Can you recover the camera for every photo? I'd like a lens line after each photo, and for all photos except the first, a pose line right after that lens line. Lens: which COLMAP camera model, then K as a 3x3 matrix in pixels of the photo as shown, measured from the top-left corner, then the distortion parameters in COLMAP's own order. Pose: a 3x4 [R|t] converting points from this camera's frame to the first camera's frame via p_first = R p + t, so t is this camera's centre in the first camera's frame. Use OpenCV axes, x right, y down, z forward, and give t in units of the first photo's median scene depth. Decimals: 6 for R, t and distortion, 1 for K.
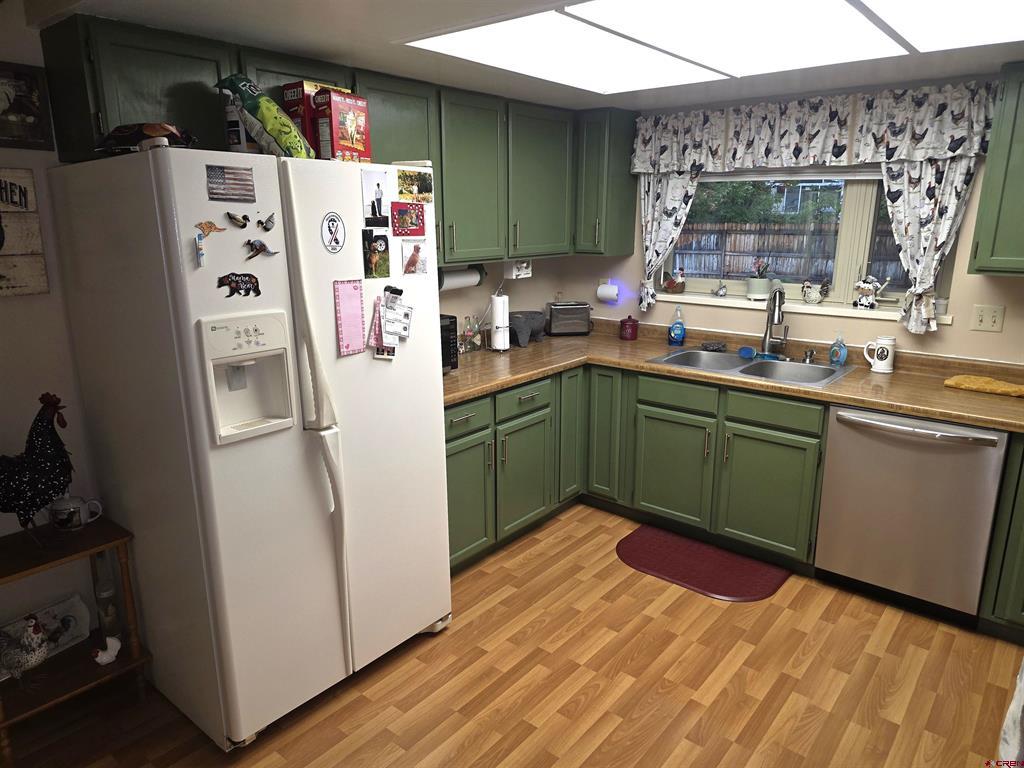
lens RADIAL K [[679.5, 0, 512.1], [0, 679.5, 389.8], [0, 0, 1]] dist [0.064335, -0.055674]
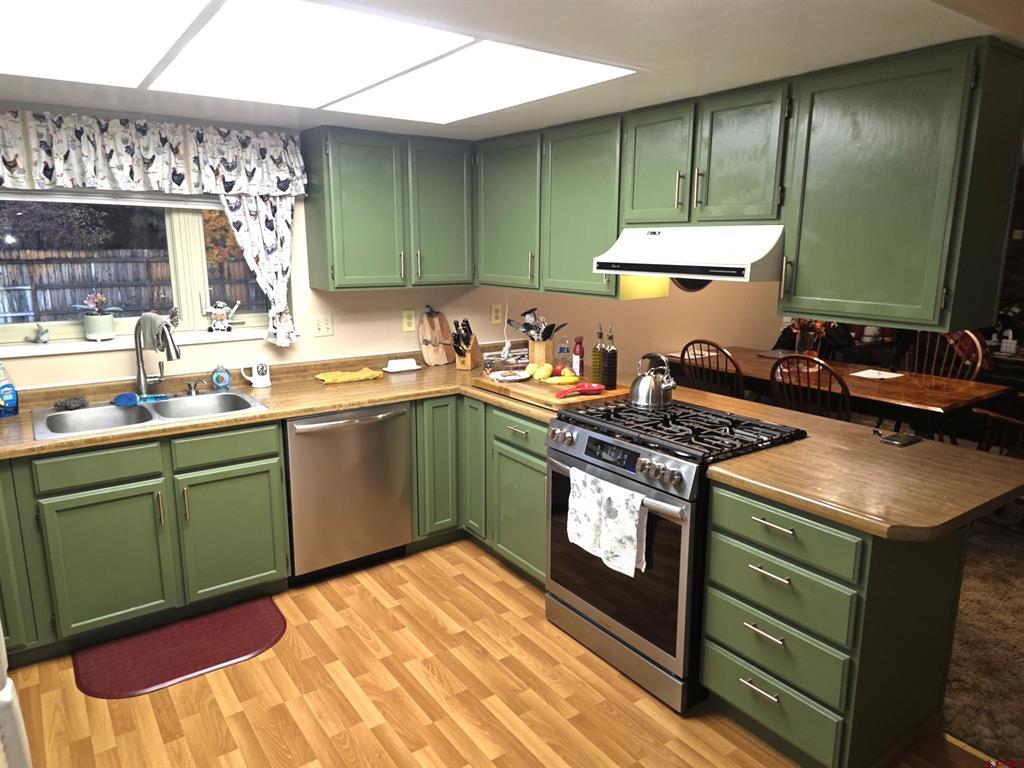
lens RADIAL K [[685.4, 0, 512.0], [0, 685.4, 384.0], [0, 0, 1]] dist [0.073645, -0.071058]
pose [[0.255170, -0.198349, 0.946333, -0.416081], [0.240088, 0.961078, 0.136702, -0.088961], [-0.936614, 0.192321, 0.292859, 0.328196]]
